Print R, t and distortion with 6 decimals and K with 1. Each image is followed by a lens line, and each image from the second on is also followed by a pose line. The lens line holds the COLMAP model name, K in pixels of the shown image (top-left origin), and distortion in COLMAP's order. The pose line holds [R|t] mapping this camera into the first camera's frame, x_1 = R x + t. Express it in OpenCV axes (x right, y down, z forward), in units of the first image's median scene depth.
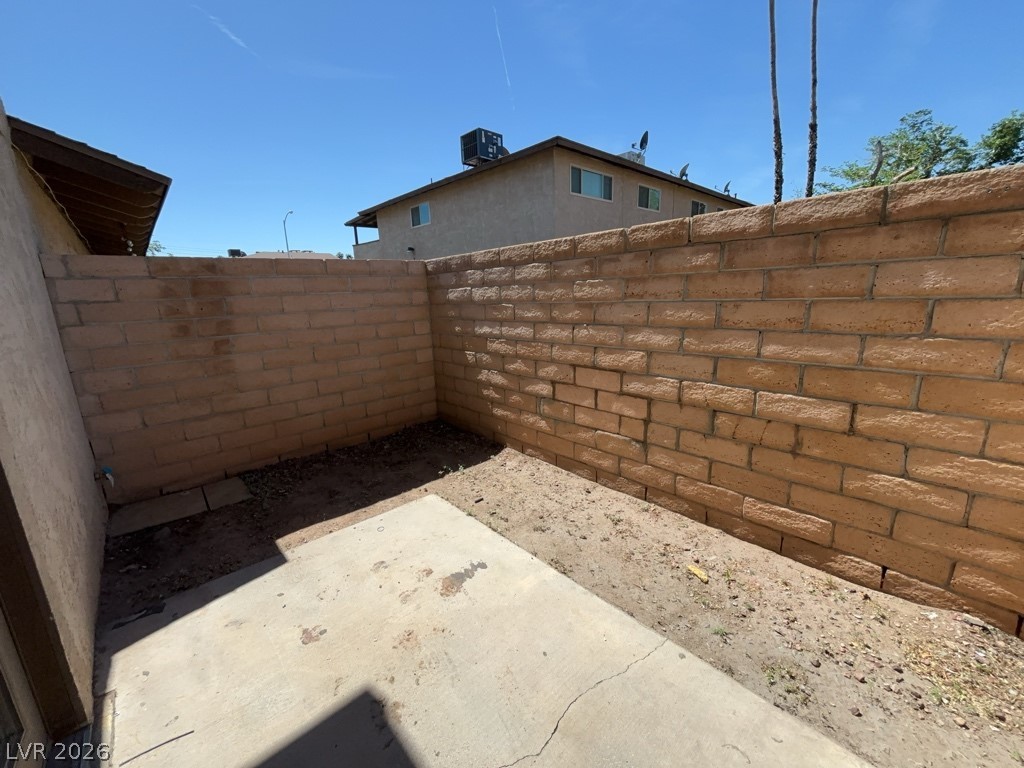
lens RADIAL K [[408.5, 0, 505.7], [0, 408.5, 386.9], [0, 0, 1]] dist [-0.002323, -0.000528]
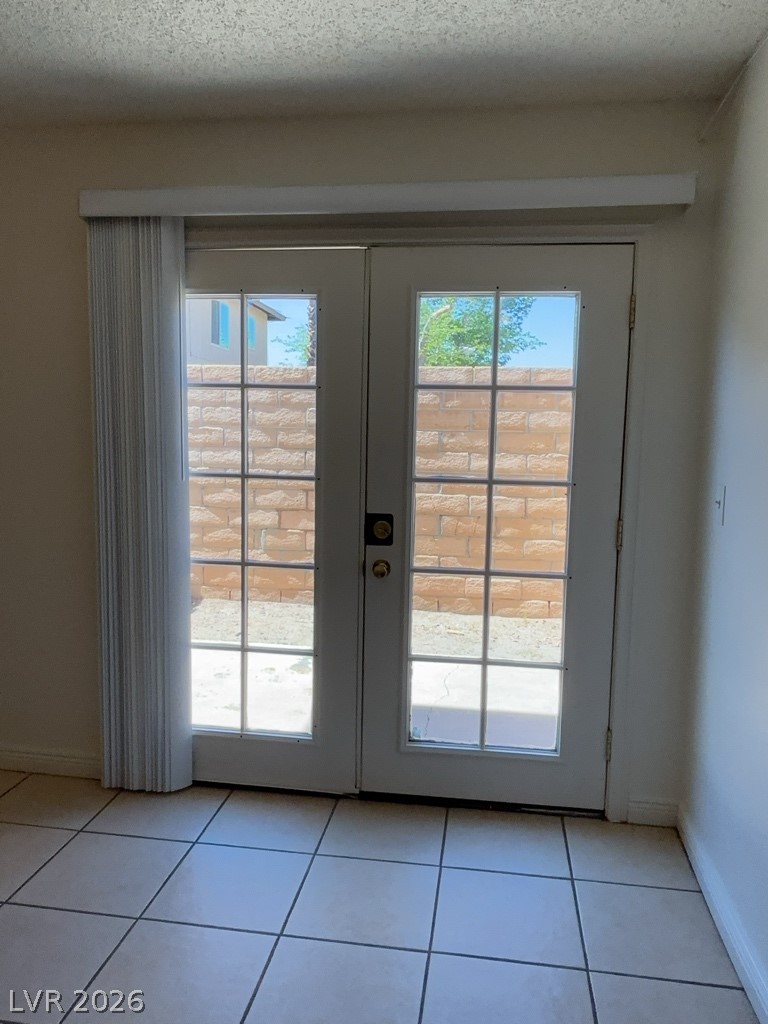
lens RADIAL K [[746.5, 0, 386.0], [0, 746.5, 512.4], [0, 0, 1]] dist [0.010723, 0.000316]
pose [[0.762303, -0.022208, 0.646839, -1.076129], [0.098718, 0.991707, -0.082291, 0.213476], [-0.639647, 0.126586, 0.758174, -0.632443]]
